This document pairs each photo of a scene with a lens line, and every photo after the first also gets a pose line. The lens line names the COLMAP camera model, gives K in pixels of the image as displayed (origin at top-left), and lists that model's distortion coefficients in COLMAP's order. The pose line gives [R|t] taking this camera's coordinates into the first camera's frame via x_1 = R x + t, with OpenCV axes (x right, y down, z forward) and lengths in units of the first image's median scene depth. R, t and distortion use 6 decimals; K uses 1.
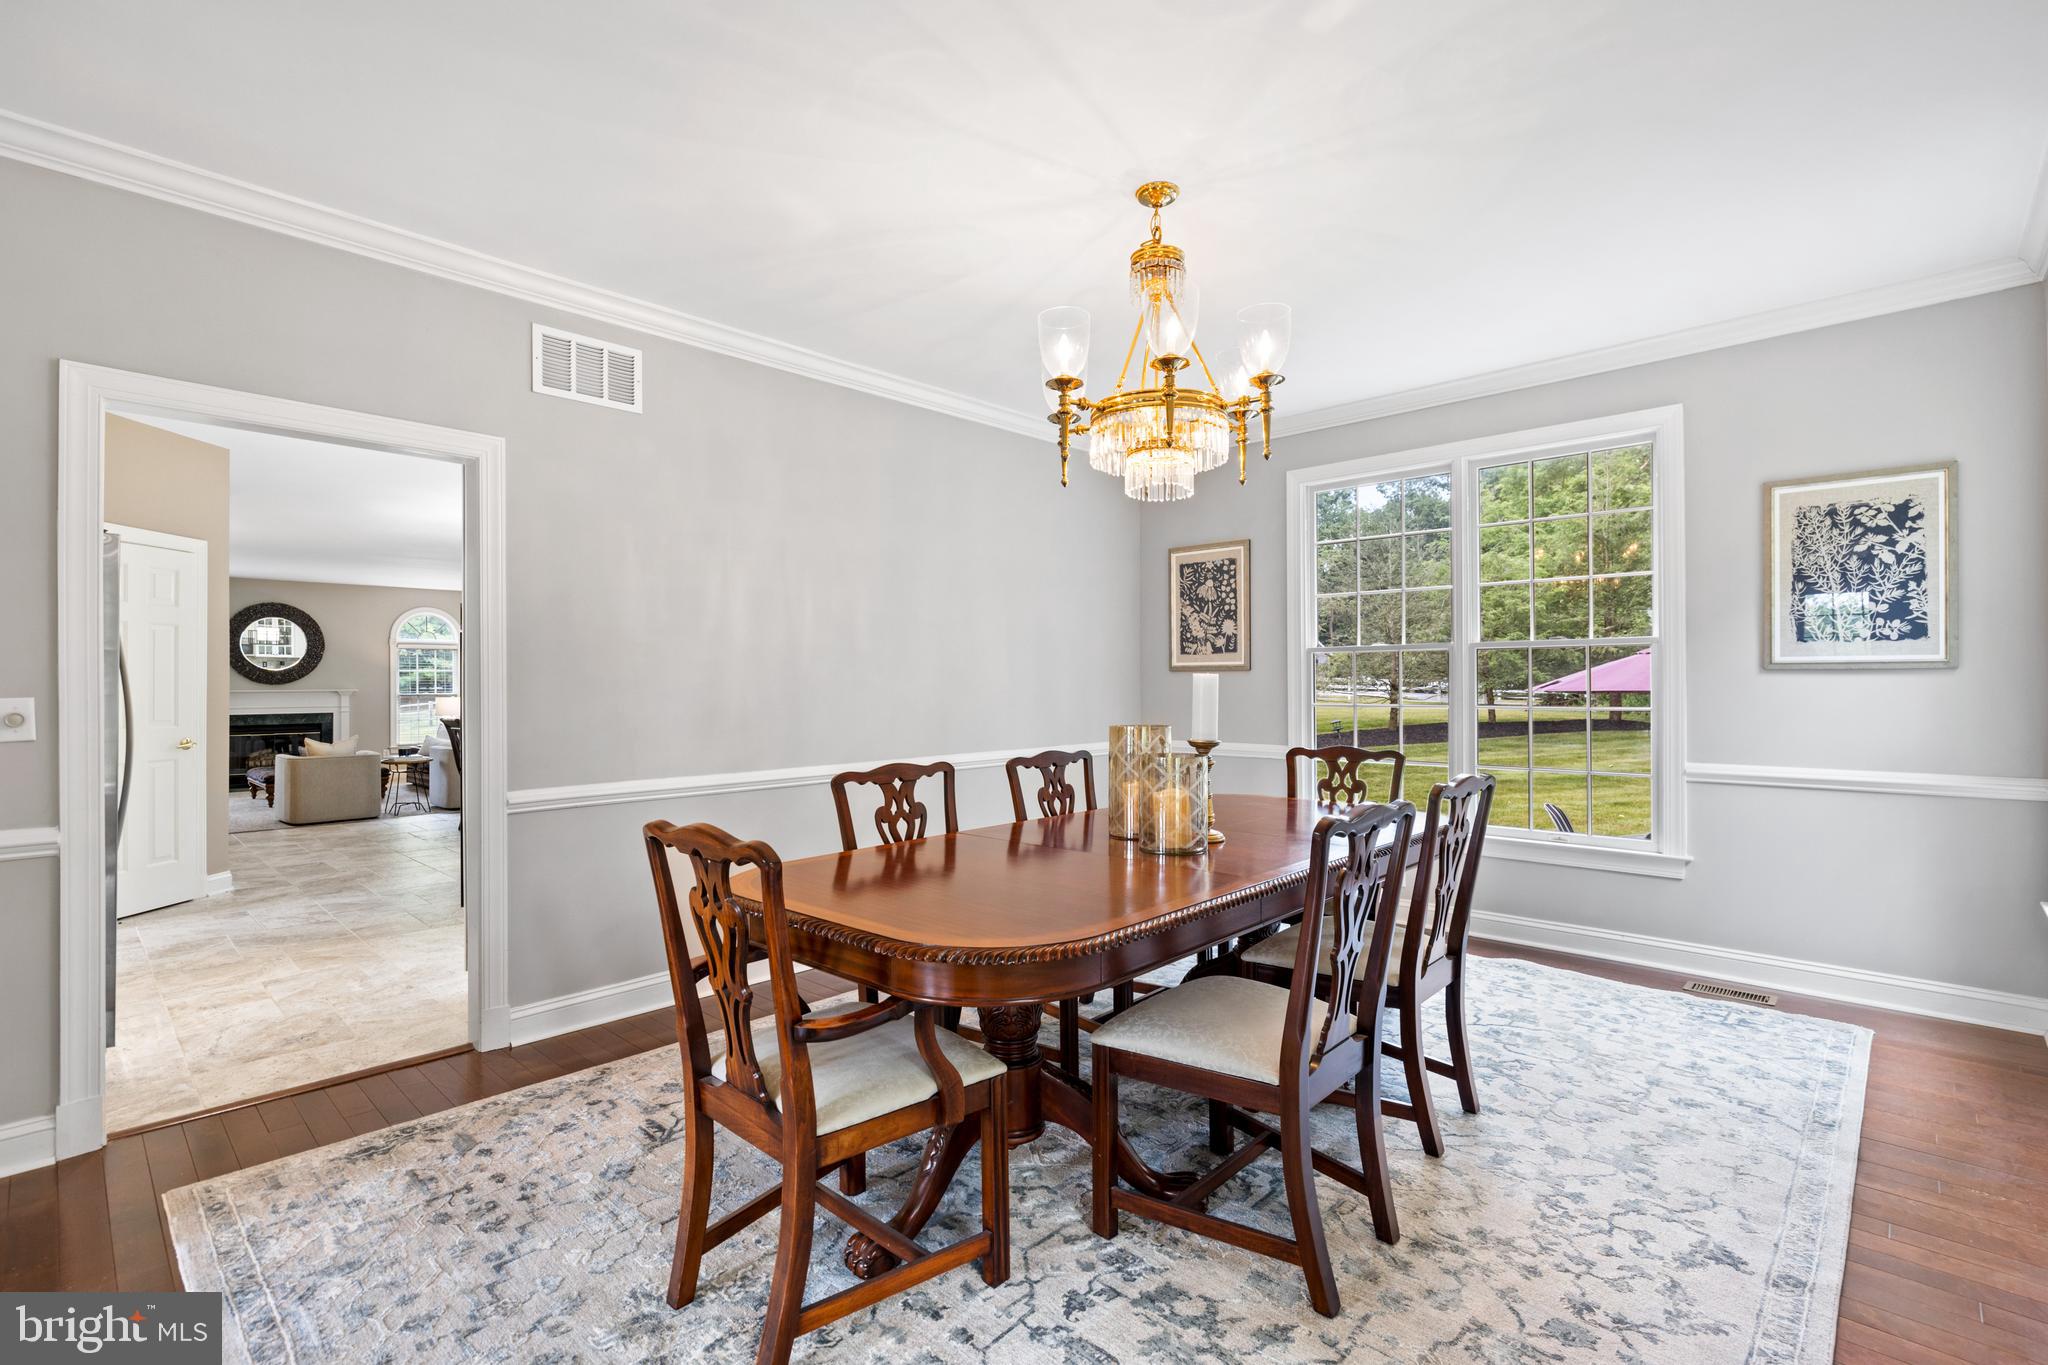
lens RADIAL K [[916.7, 0, 1021.2], [0, 916.7, 677.7], [0, 0, 1]] dist [-0.004294, -0.000914]
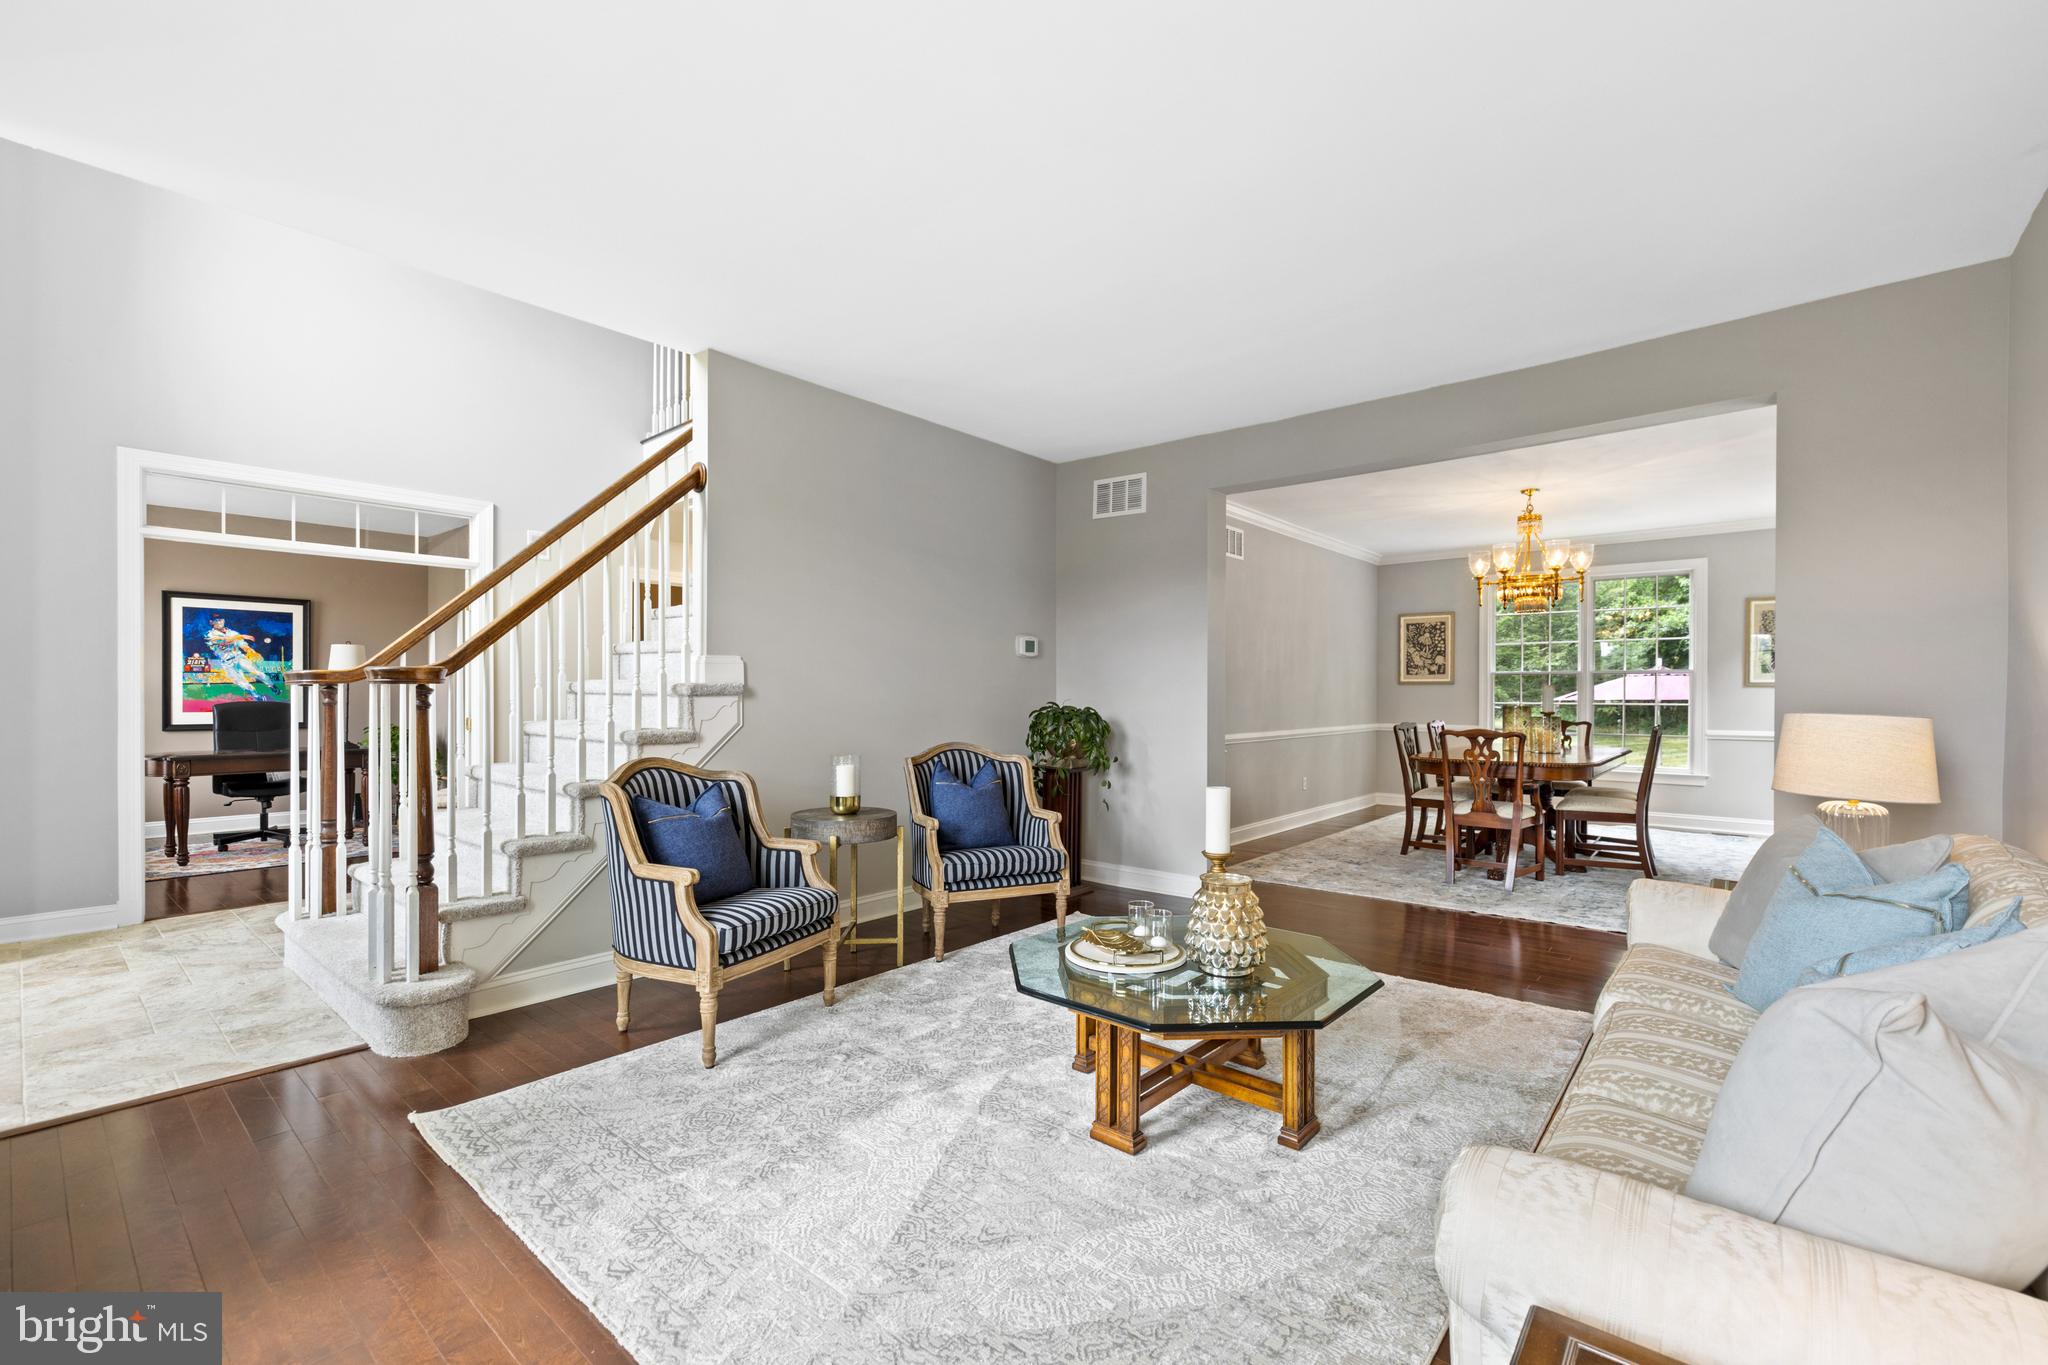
lens RADIAL K [[867.4, 0, 1016.0], [0, 867.4, 698.9], [0, 0, 1]] dist [-0.000774, 0.000209]
pose [[0.998951, 0.012837, 0.043955, -1.380558], [-0.013029, 0.999907, 0.004104, 0.050111], [-0.043899, -0.004672, 0.999025, -1.338965]]
